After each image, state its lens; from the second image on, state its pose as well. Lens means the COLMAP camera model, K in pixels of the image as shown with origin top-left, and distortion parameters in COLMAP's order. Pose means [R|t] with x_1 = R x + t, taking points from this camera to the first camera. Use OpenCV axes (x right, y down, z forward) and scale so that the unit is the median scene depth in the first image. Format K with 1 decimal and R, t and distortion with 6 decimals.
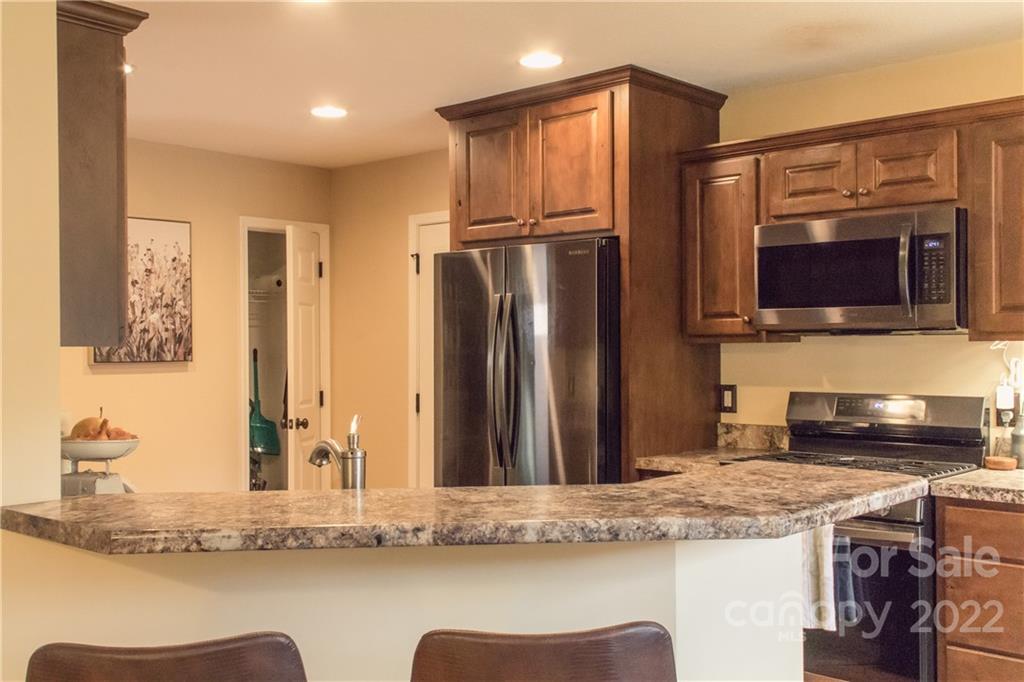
lens RADIAL K [[1043.2, 0, 512.0], [0, 1043.2, 341.0], [0, 0, 1]] dist [0.051640, -0.007430]
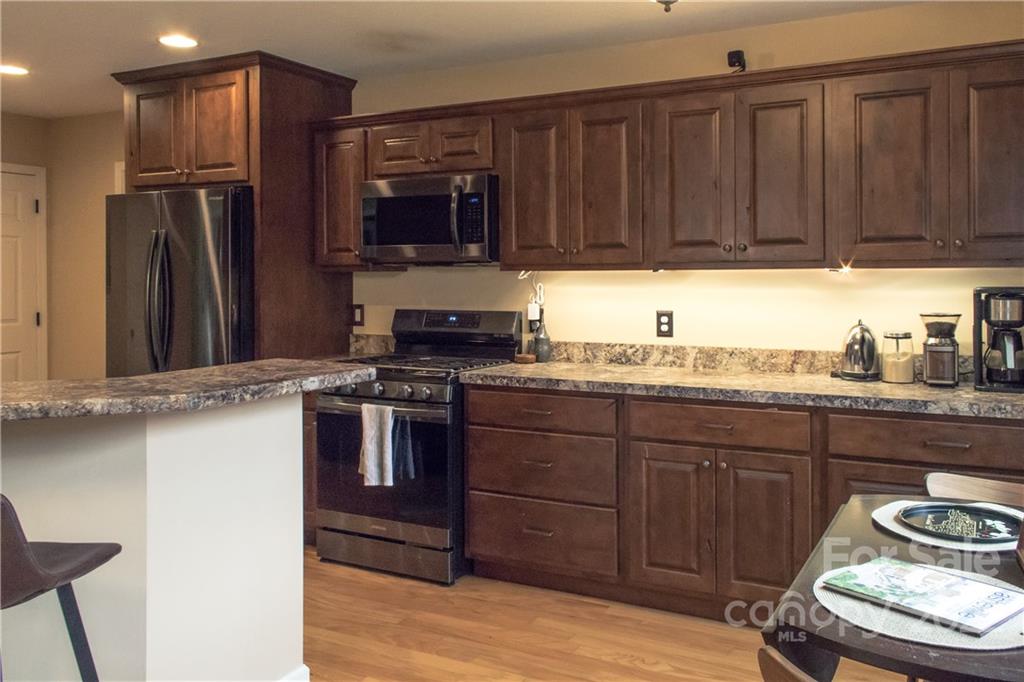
lens RADIAL K [[847.1, 0, 563.1], [0, 847.1, 277.4], [0, 0, 1]] dist [0.005665, 0.009721]
pose [[0.962699, 0.004245, 0.270541, 0.182462], [-0.005819, 0.999970, 0.005019, 0.002040], [-0.270512, -0.006406, 0.962695, -0.081678]]
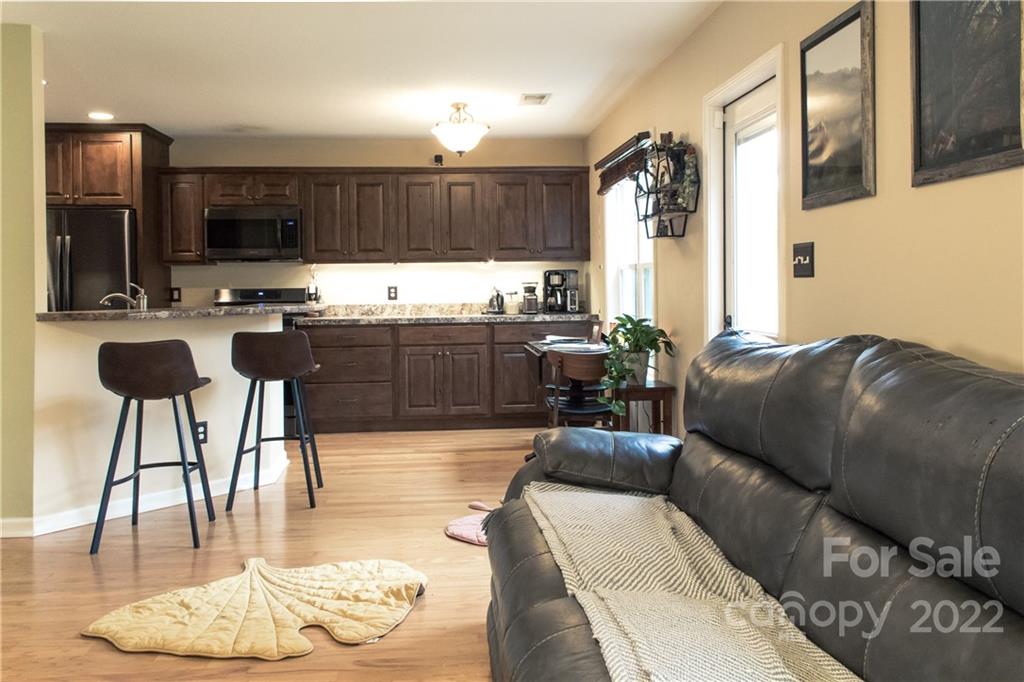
lens RADIAL K [[832.1, 0, 510.1], [0, 832.1, 288.4], [0, 0, 1]] dist [0.040440, -0.000054]
pose [[0.688330, -0.005972, 0.725373, -0.541816], [0.003284, 0.999982, 0.005116, 0.040763], [-0.725390, -0.001140, 0.688337, -0.572985]]
